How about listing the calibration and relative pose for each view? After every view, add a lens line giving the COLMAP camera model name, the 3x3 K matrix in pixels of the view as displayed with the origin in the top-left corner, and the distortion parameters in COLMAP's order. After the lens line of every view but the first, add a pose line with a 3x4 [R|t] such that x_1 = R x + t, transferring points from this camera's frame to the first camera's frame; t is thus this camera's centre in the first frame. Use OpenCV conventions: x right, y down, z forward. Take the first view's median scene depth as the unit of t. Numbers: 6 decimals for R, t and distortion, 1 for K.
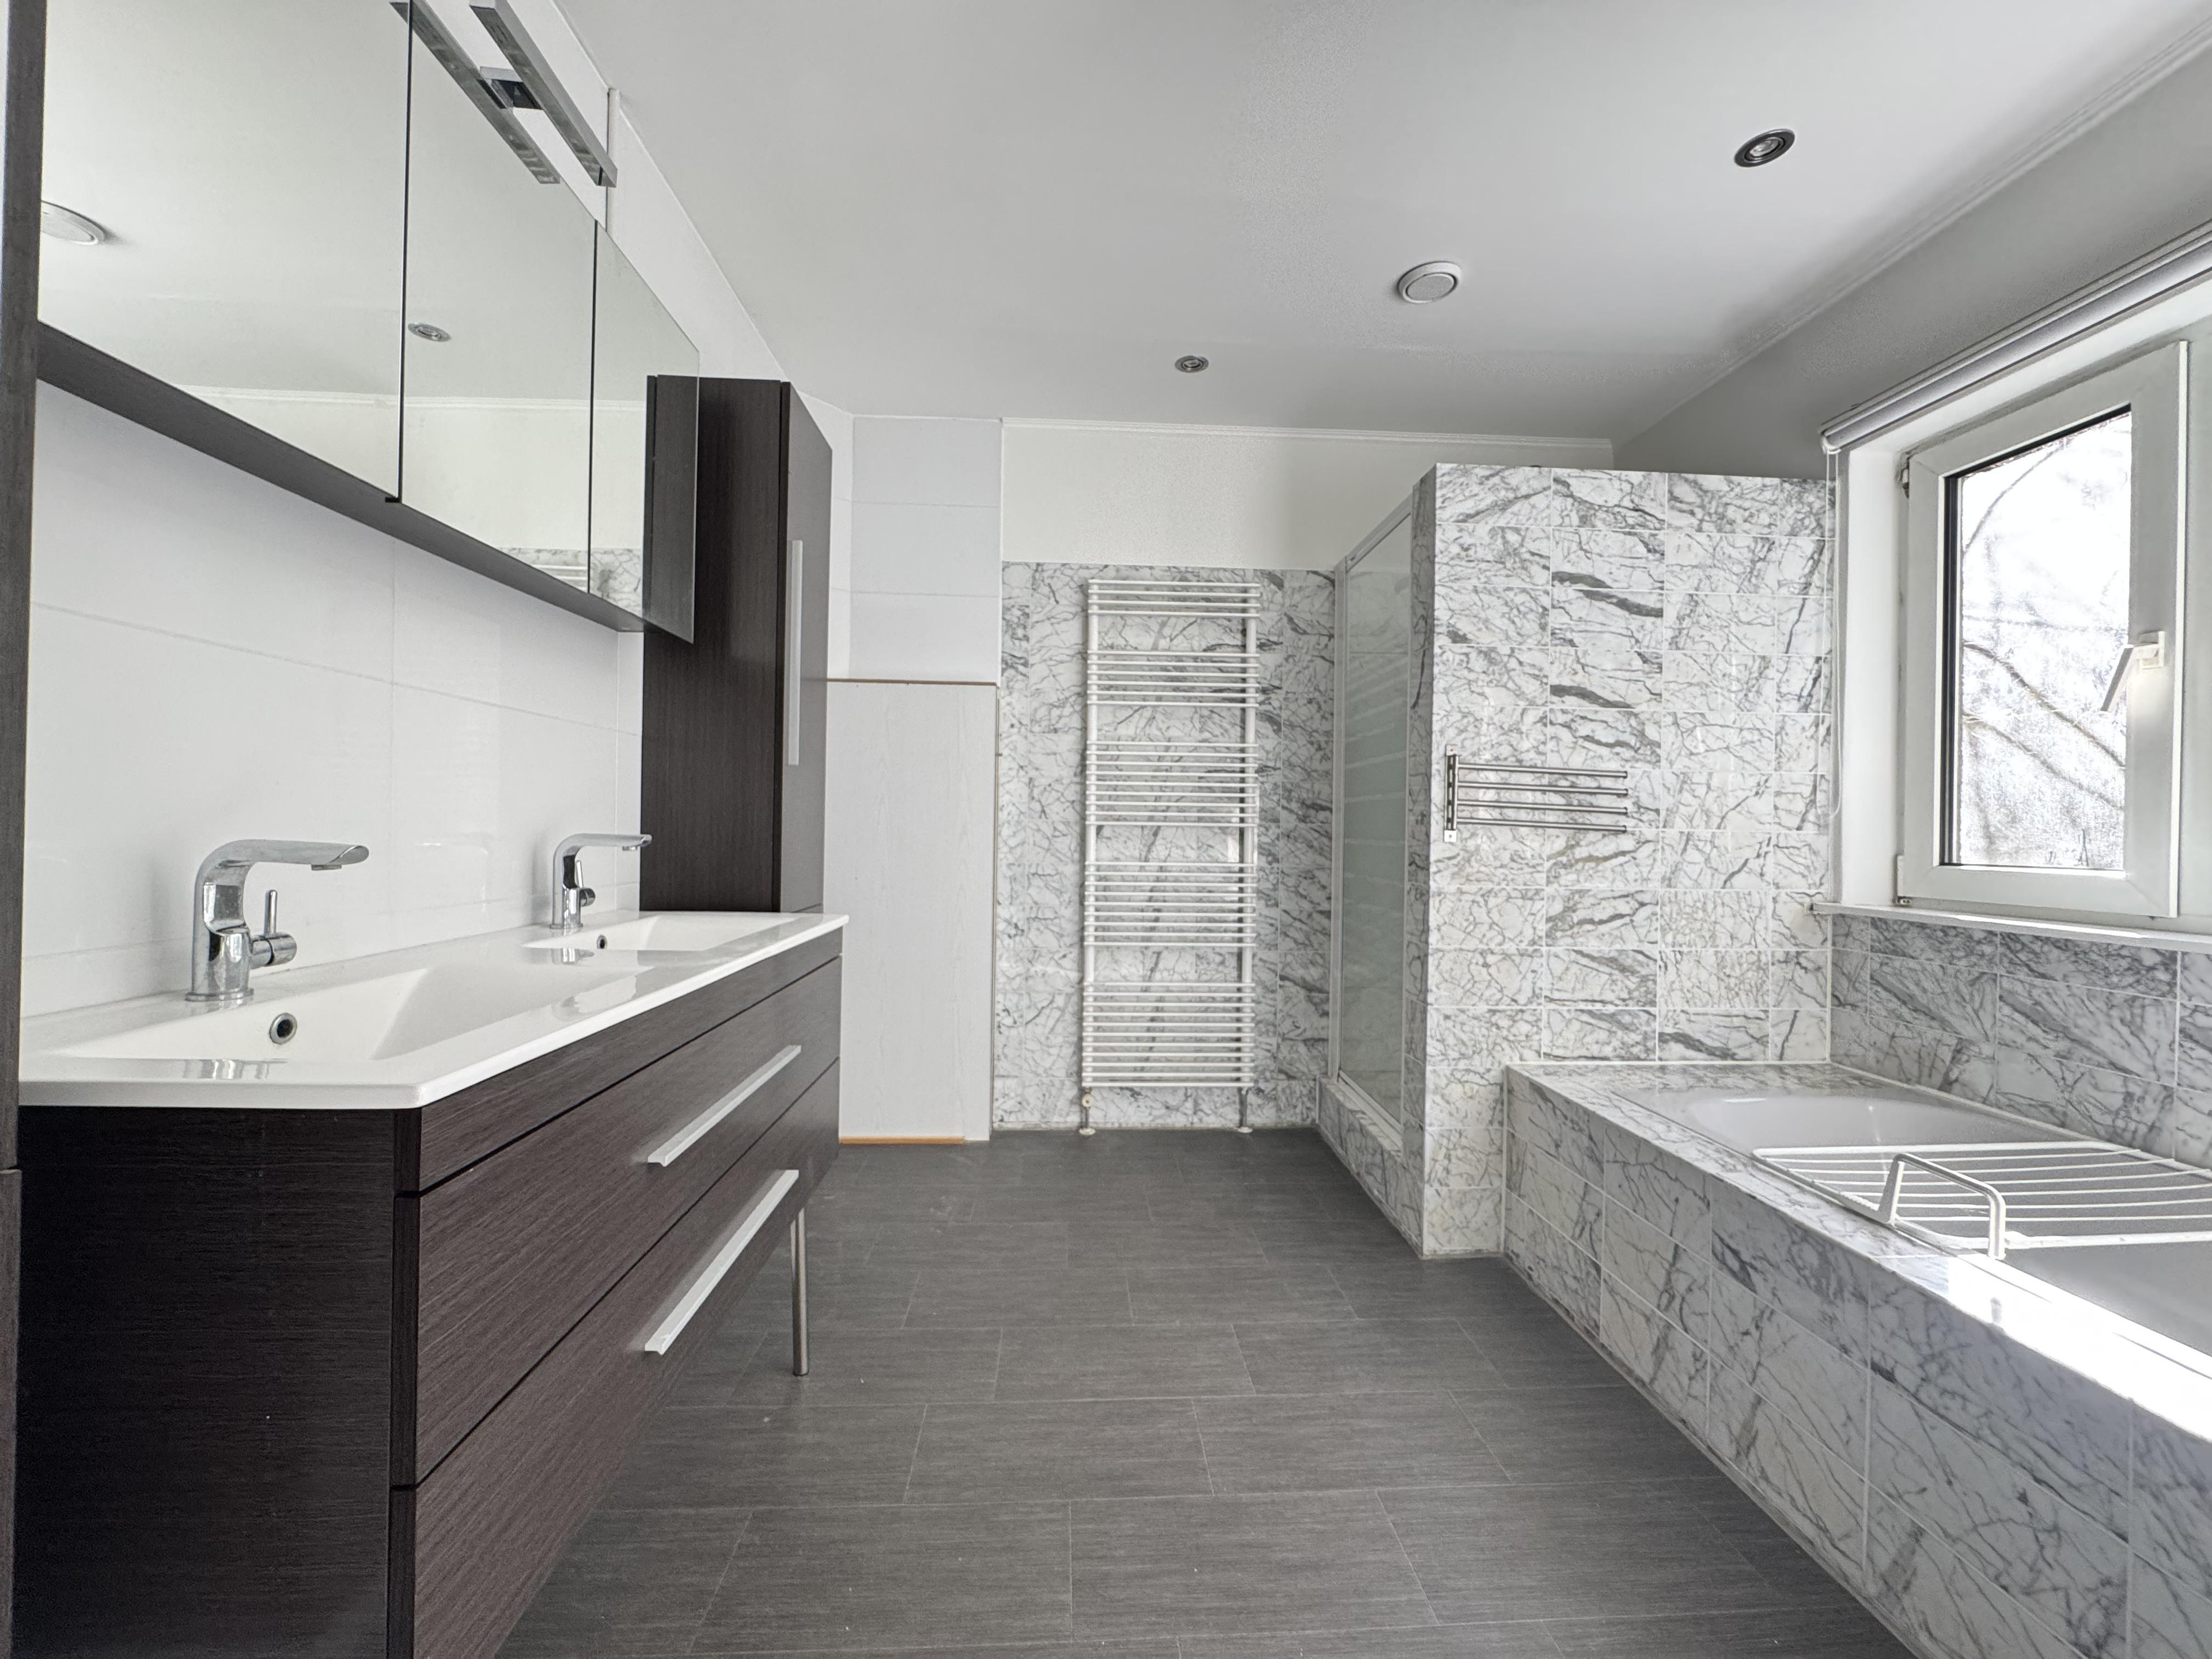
lens RADIAL K [[879.5, 0, 1108.1], [0, 879.5, 829.5], [0, 0, 1]] dist [-0.004386, 0.000593]
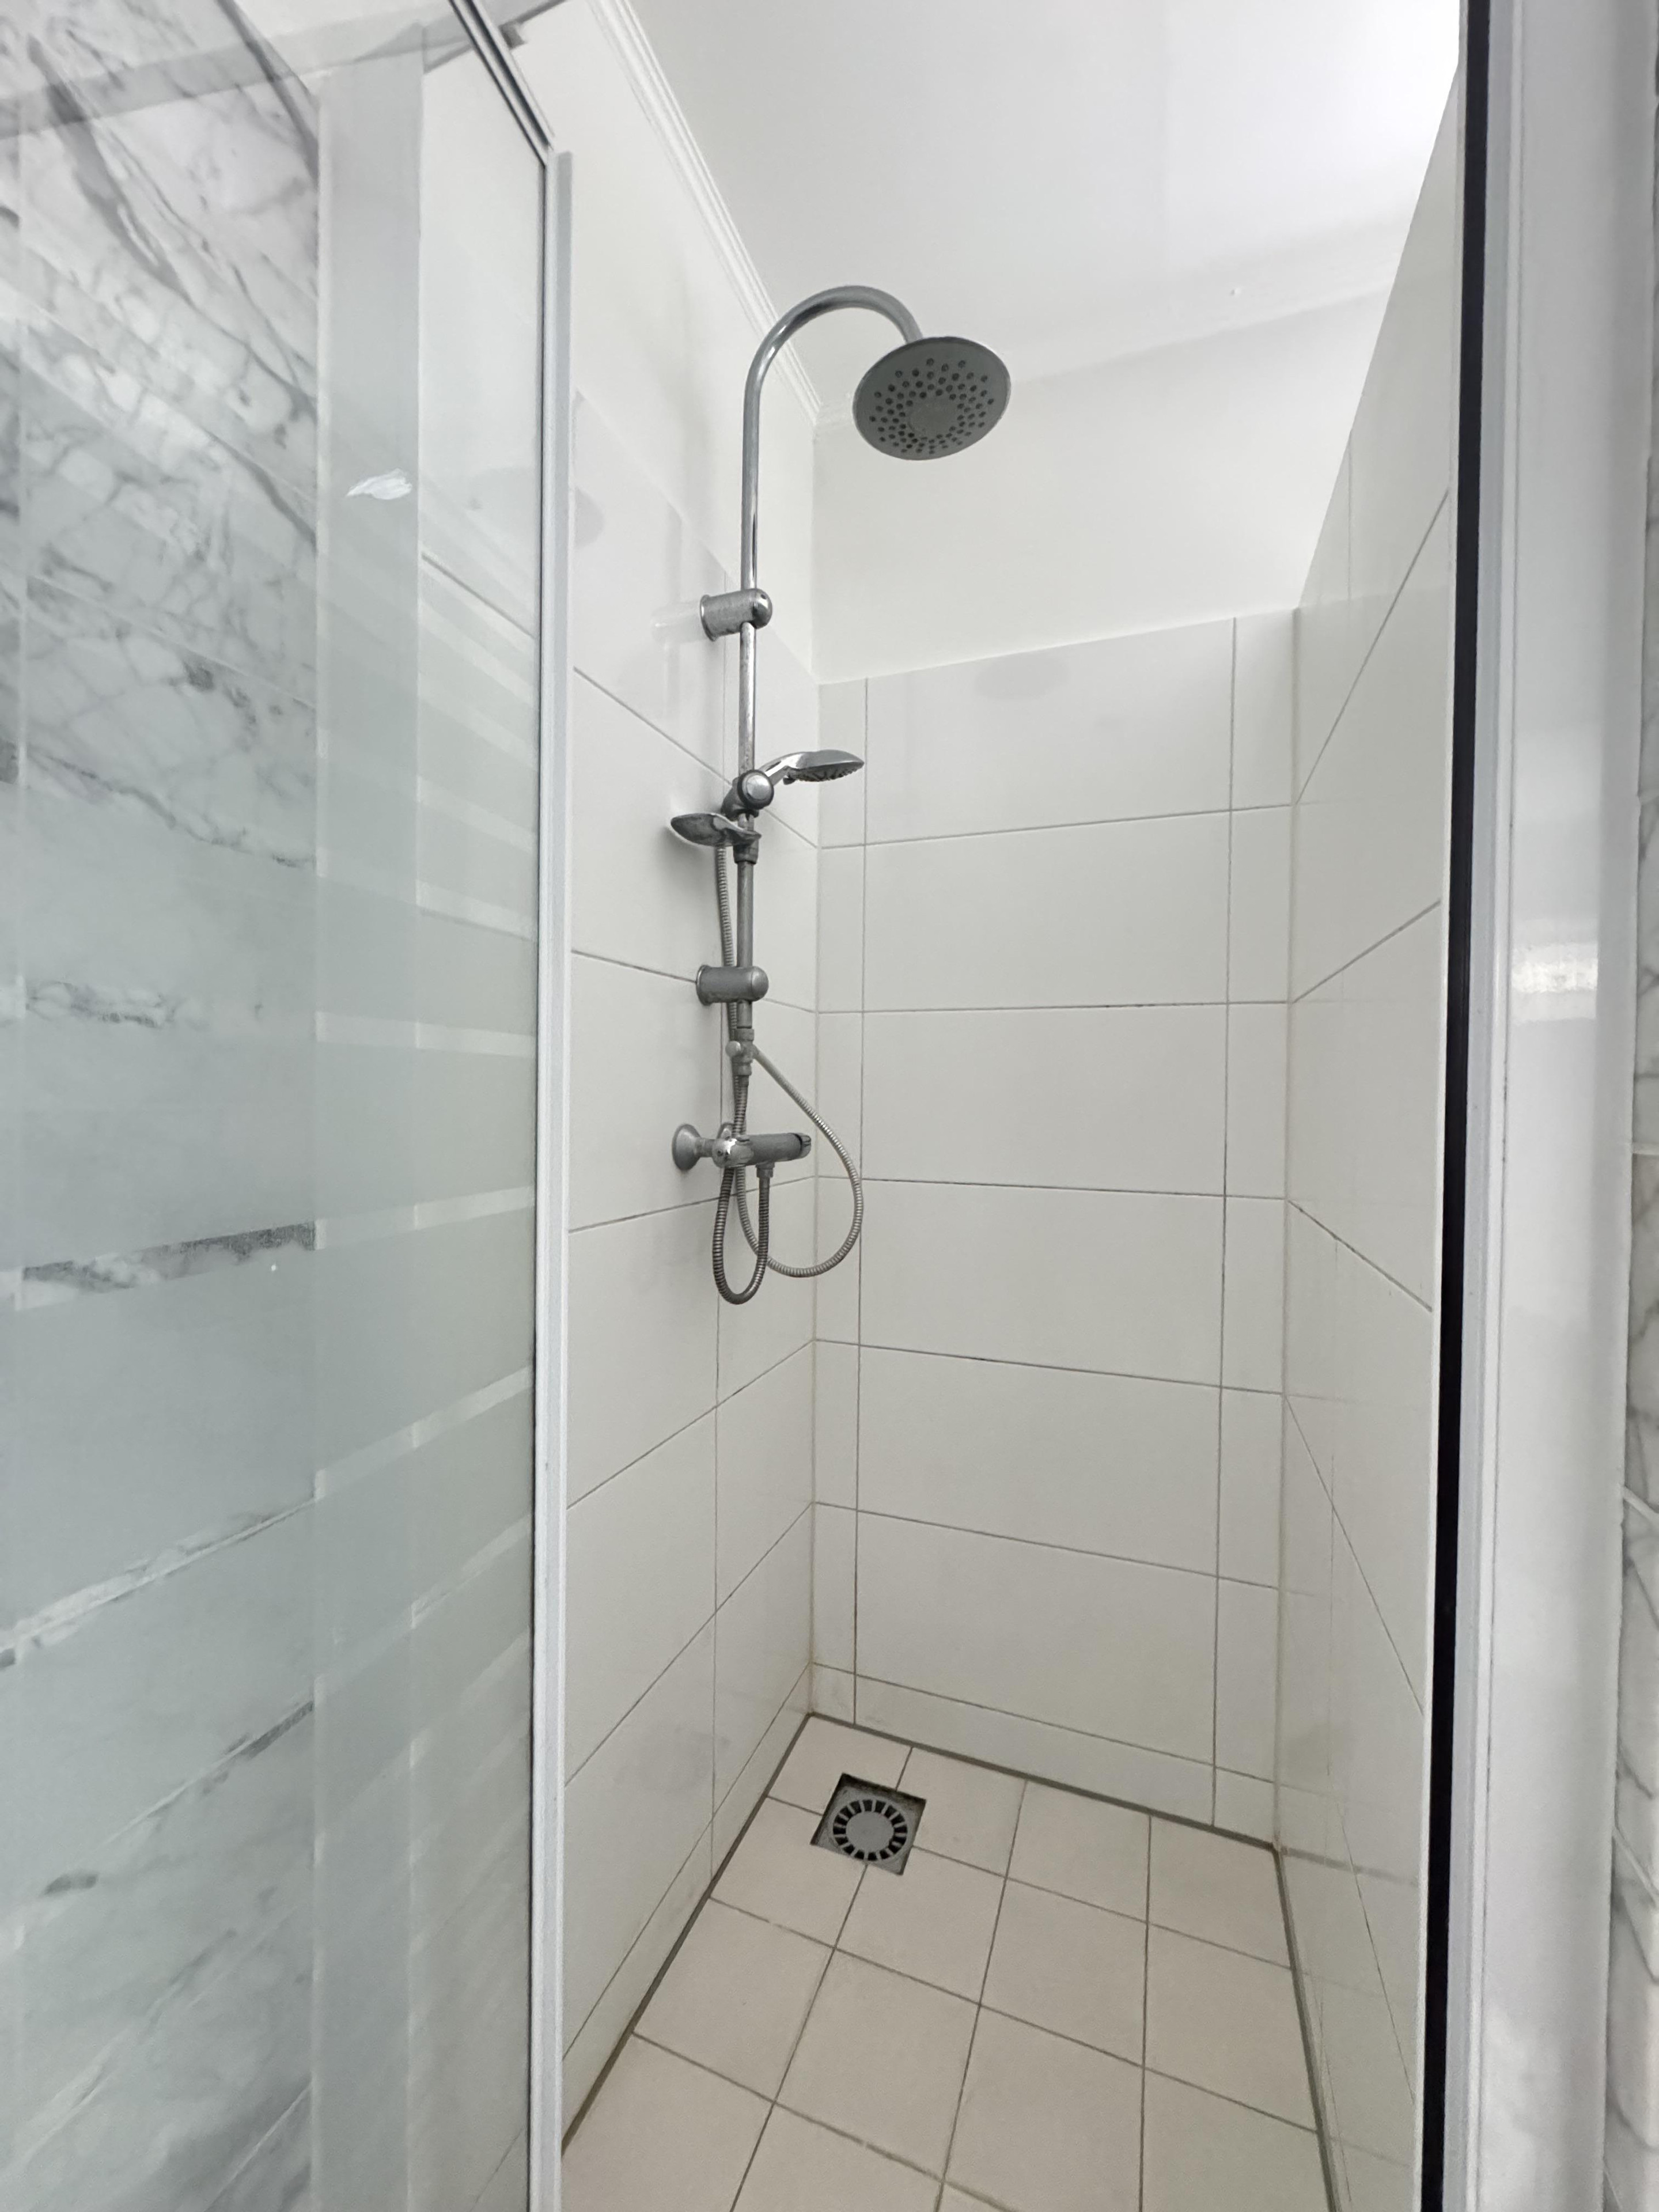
lens RADIAL K [[879.5, 0, 821.0], [0, 879.5, 1111.3], [0, 0, 1]] dist [-0.004386, 0.000593]
pose [[0.397090, -0.022023, 0.917515, 0.195286], [-0.004796, 0.999649, 0.026070, -0.104798], [-0.917767, -0.014752, 0.396845, 1.437790]]
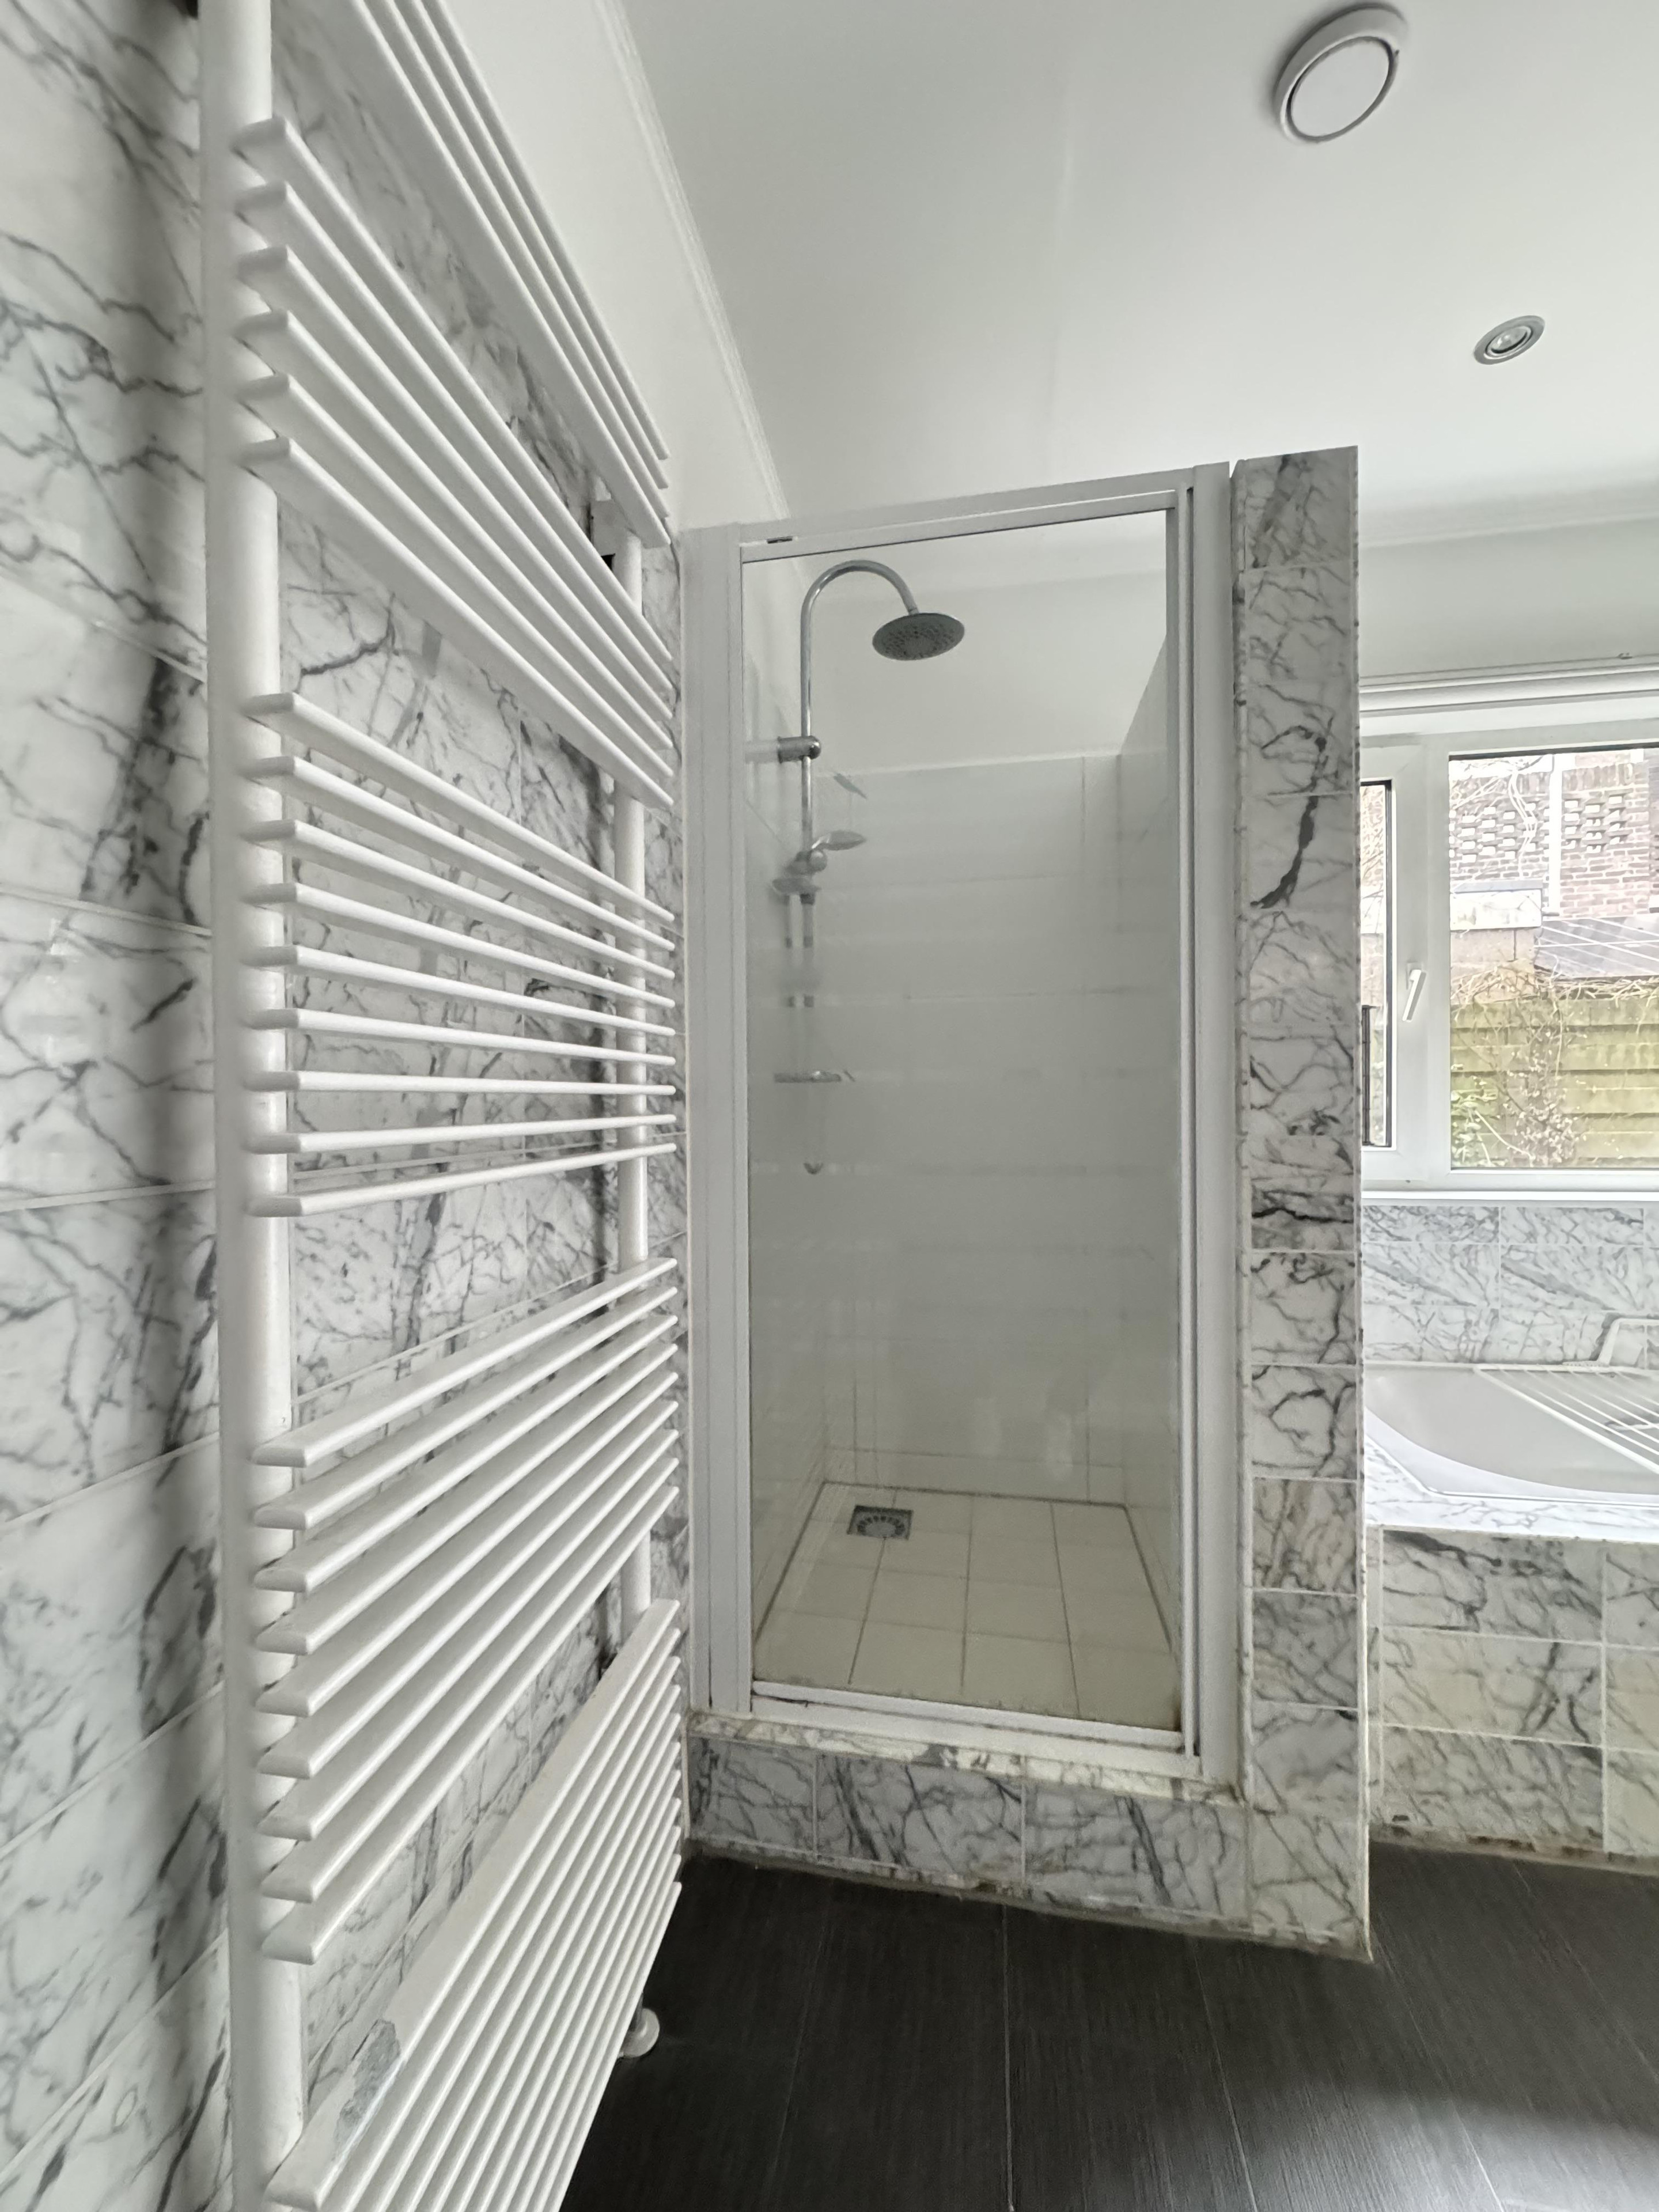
lens RADIAL K [[880.0, 0, 825.8], [0, 880.0, 1105.4], [0, 0, 1]] dist [-0.004972, -0.000019]
pose [[0.229791, -0.022296, 0.972984, -0.270039], [0.012413, 0.999723, 0.019977, -0.047531], [-0.973161, 0.007487, 0.230005, 1.490649]]
